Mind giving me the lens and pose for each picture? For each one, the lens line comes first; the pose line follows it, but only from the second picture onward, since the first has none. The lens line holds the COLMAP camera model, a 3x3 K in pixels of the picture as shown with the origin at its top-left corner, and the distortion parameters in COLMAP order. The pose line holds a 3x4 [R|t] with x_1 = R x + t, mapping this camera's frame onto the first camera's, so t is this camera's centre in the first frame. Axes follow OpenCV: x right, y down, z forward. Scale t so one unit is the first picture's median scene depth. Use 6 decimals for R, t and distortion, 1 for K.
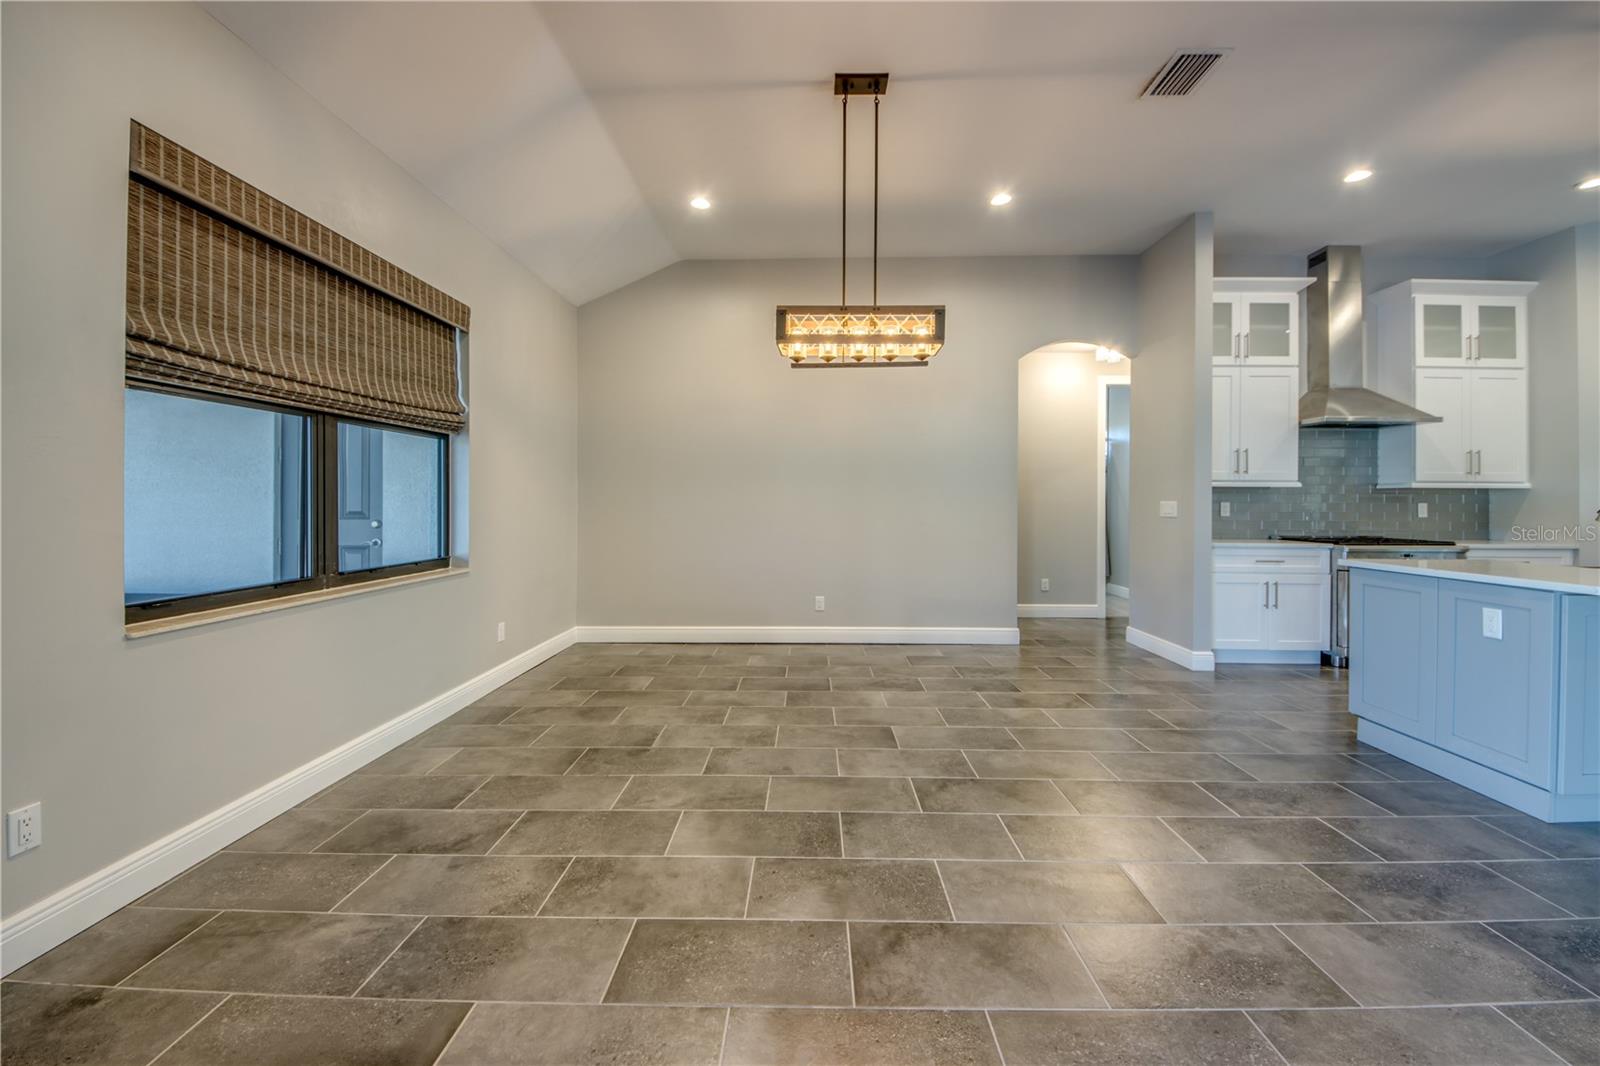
lens RADIAL K [[618.6, 0, 821.0], [0, 618.6, 493.5], [0, 0, 1]] dist [0.059494, -0.030673]
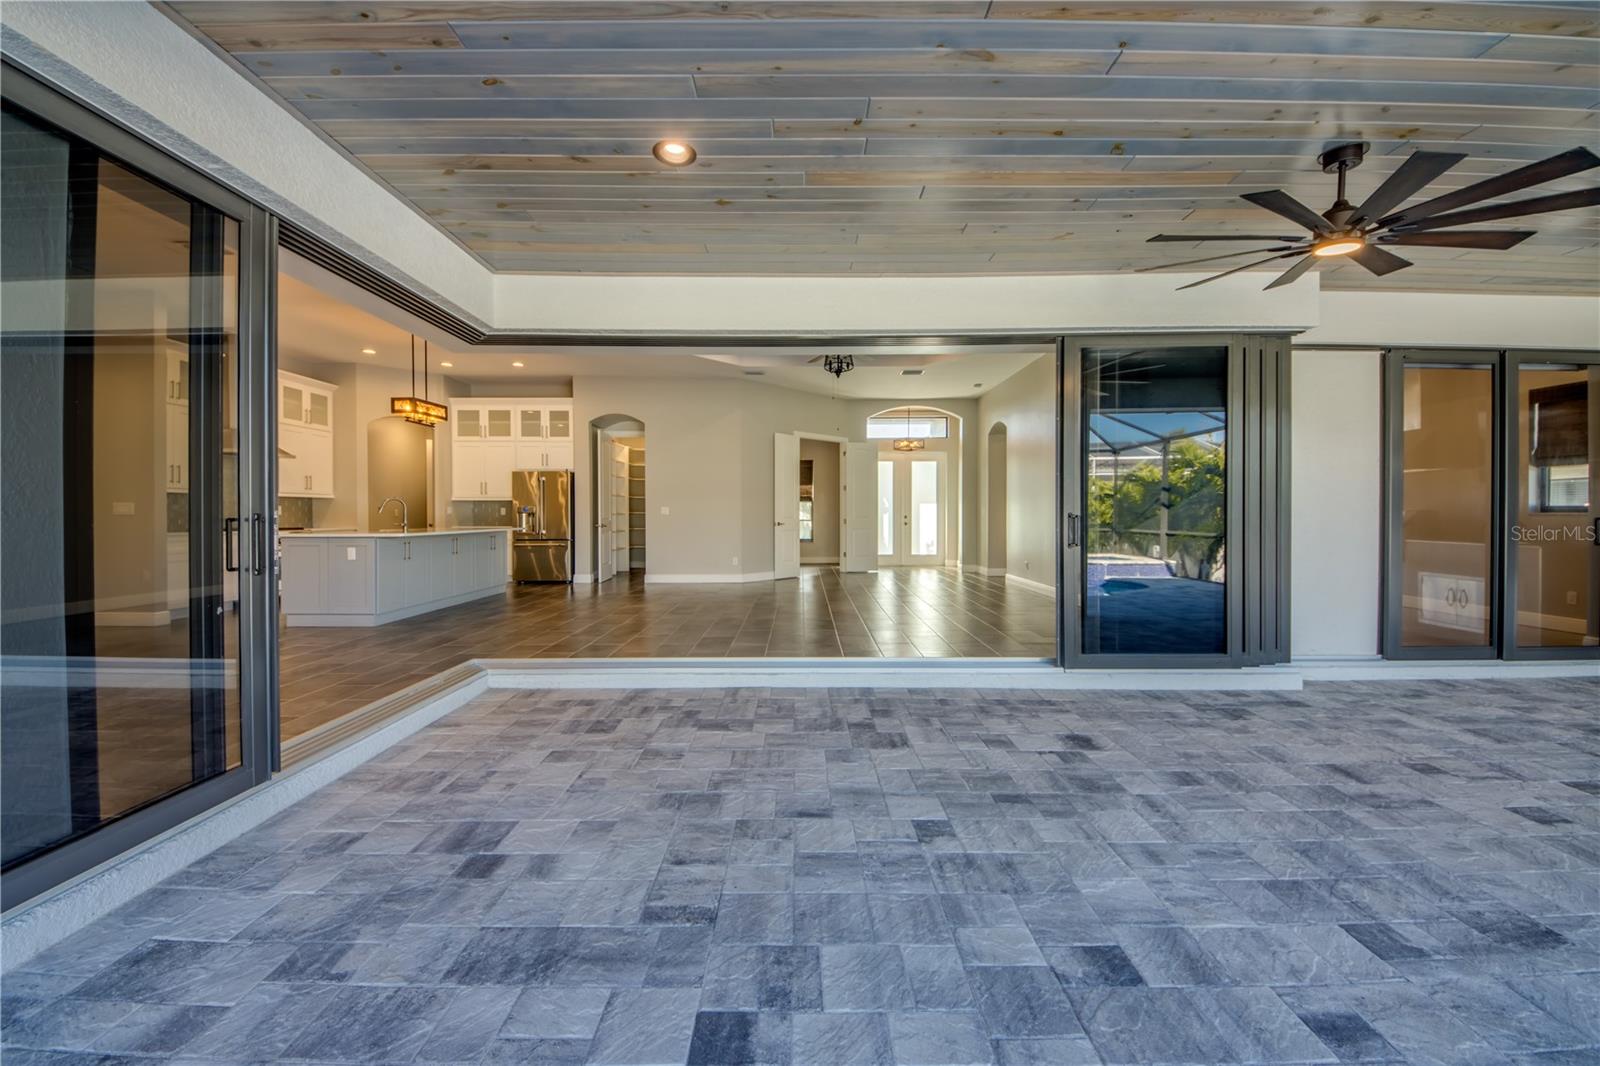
lens RADIAL K [[597.9, 0, 809.5], [0, 597.9, 514.4], [0, 0, 1]] dist [0.001617, -0.006223]
pose [[-0.005331, -0.008482, 0.999950, -0.702200], [-0.011616, 0.999897, 0.008420, 0.009708], [-0.999918, -0.011570, -0.005429, -0.416771]]
